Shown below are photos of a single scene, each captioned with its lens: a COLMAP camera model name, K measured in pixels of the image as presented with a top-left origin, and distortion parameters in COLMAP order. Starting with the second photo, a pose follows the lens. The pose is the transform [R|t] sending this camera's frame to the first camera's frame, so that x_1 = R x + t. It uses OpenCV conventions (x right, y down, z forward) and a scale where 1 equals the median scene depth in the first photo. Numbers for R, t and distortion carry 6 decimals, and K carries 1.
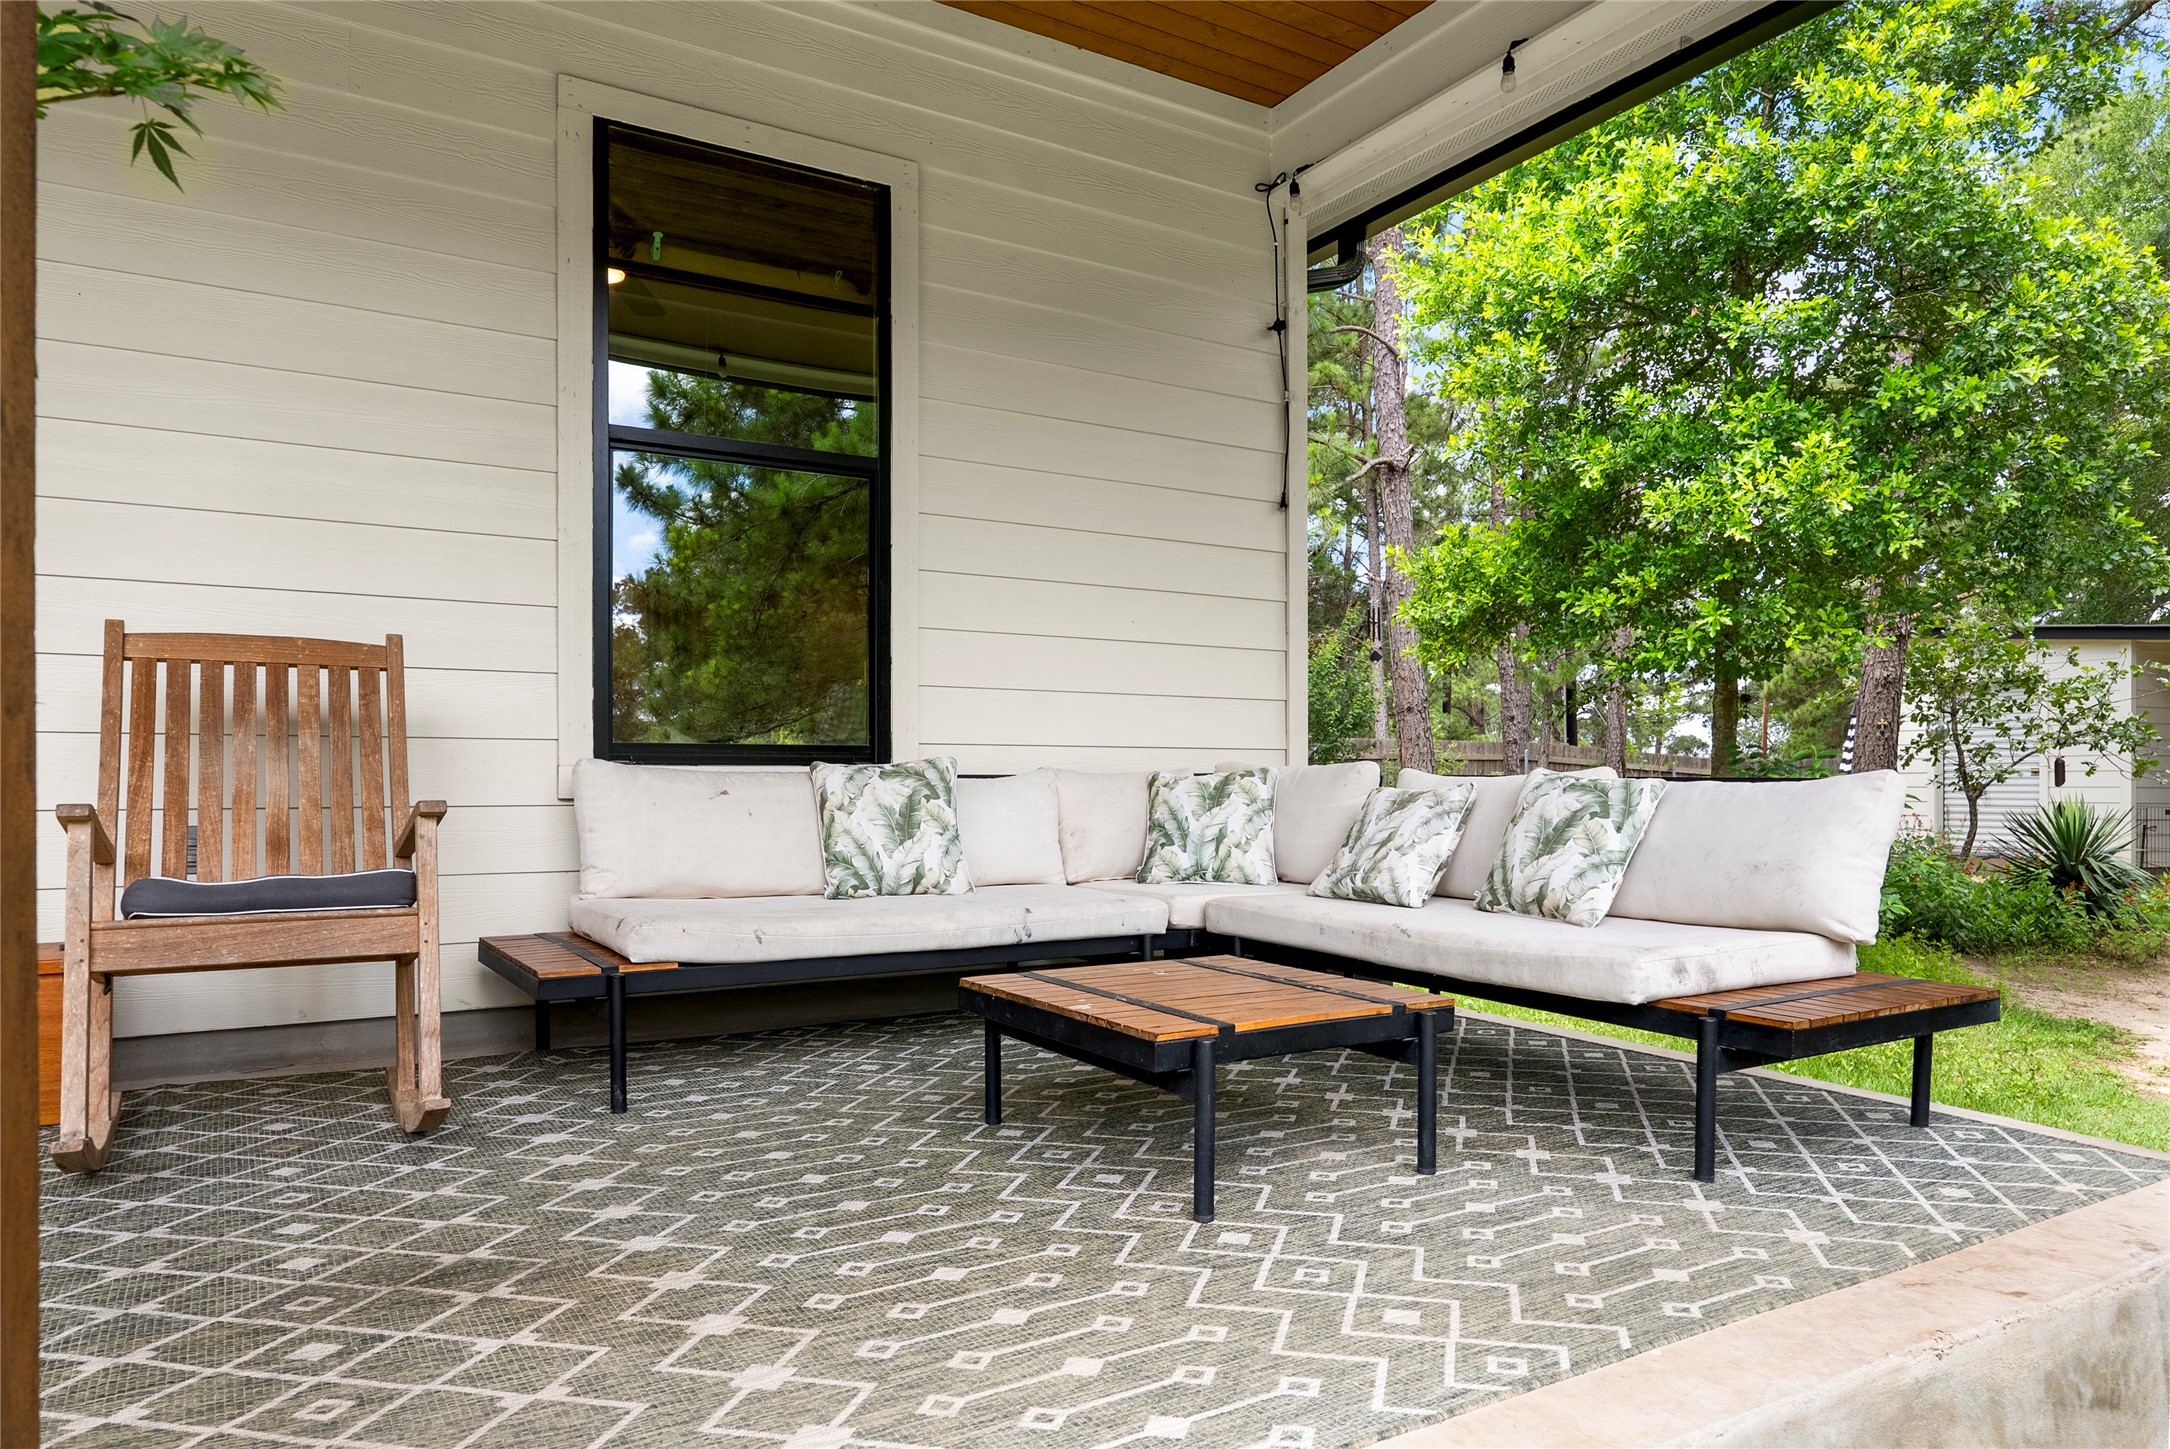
lens RADIAL K [[1355.5, 0, 1080.0], [0, 1355.5, 785.4], [0, 0, 1]] dist [0.007064, 0.002669]
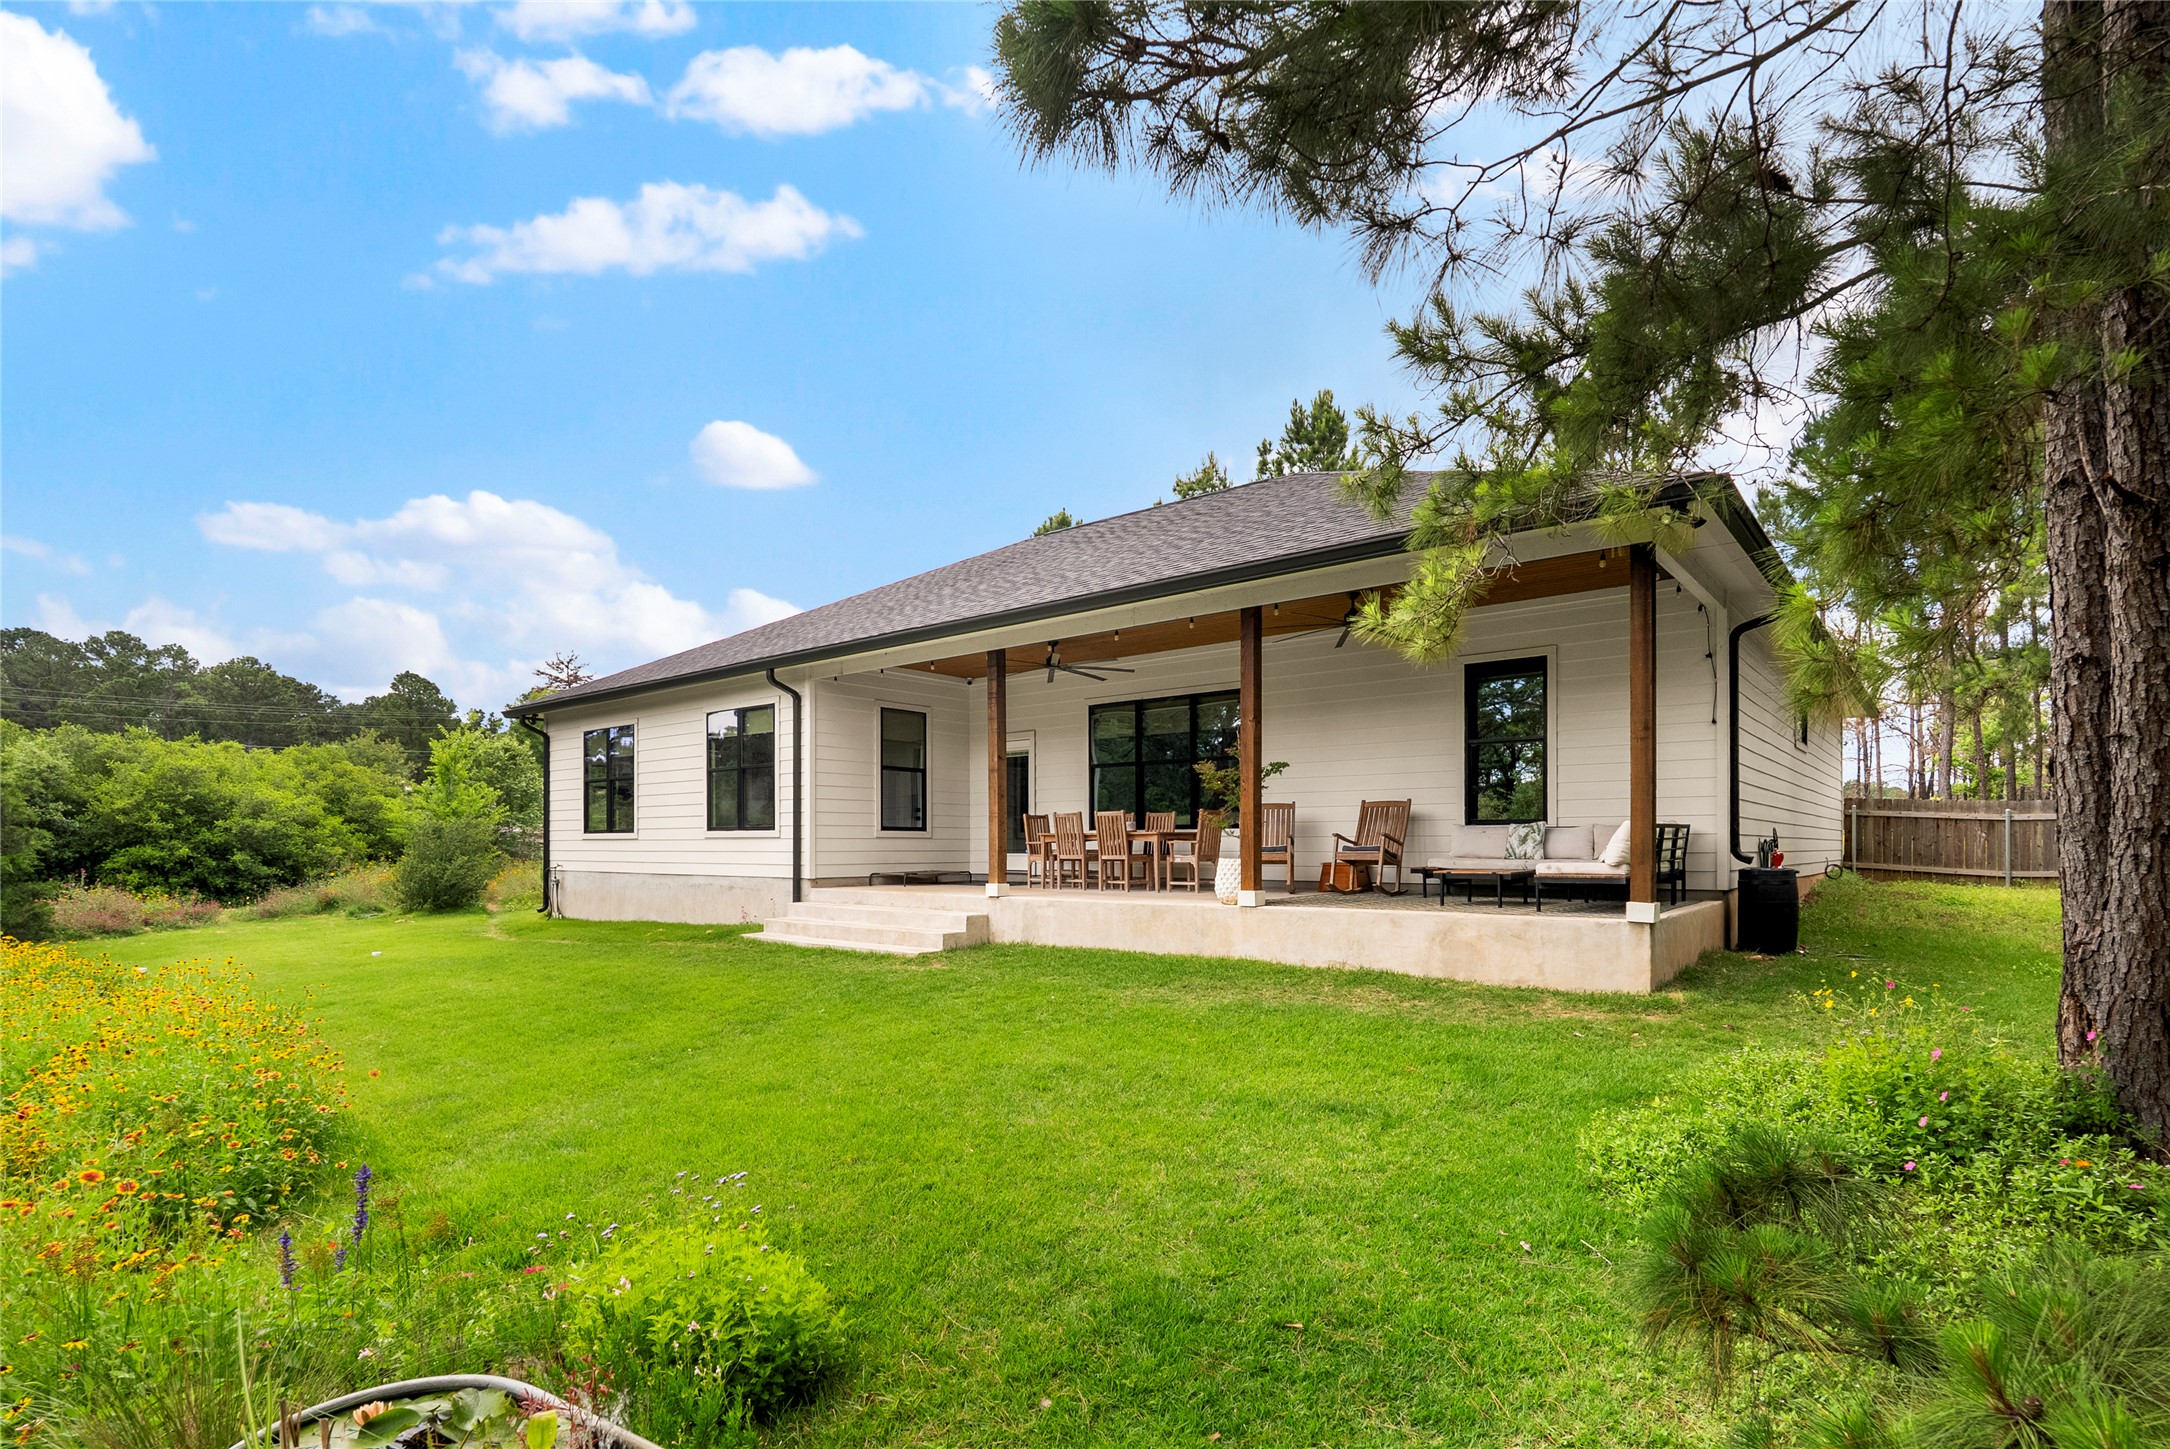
lens RADIAL K [[1085.2, 0, 1085.0], [0, 1085.2, 724.5], [0, 0, 1]] dist [-0.016449, 0.000047]
pose [[0.326380, -0.109662, -0.938856, 1.273387], [-0.004520, 0.993055, -0.117564, 0.037409], [0.945228, 0.042615, 0.323617, -0.624271]]
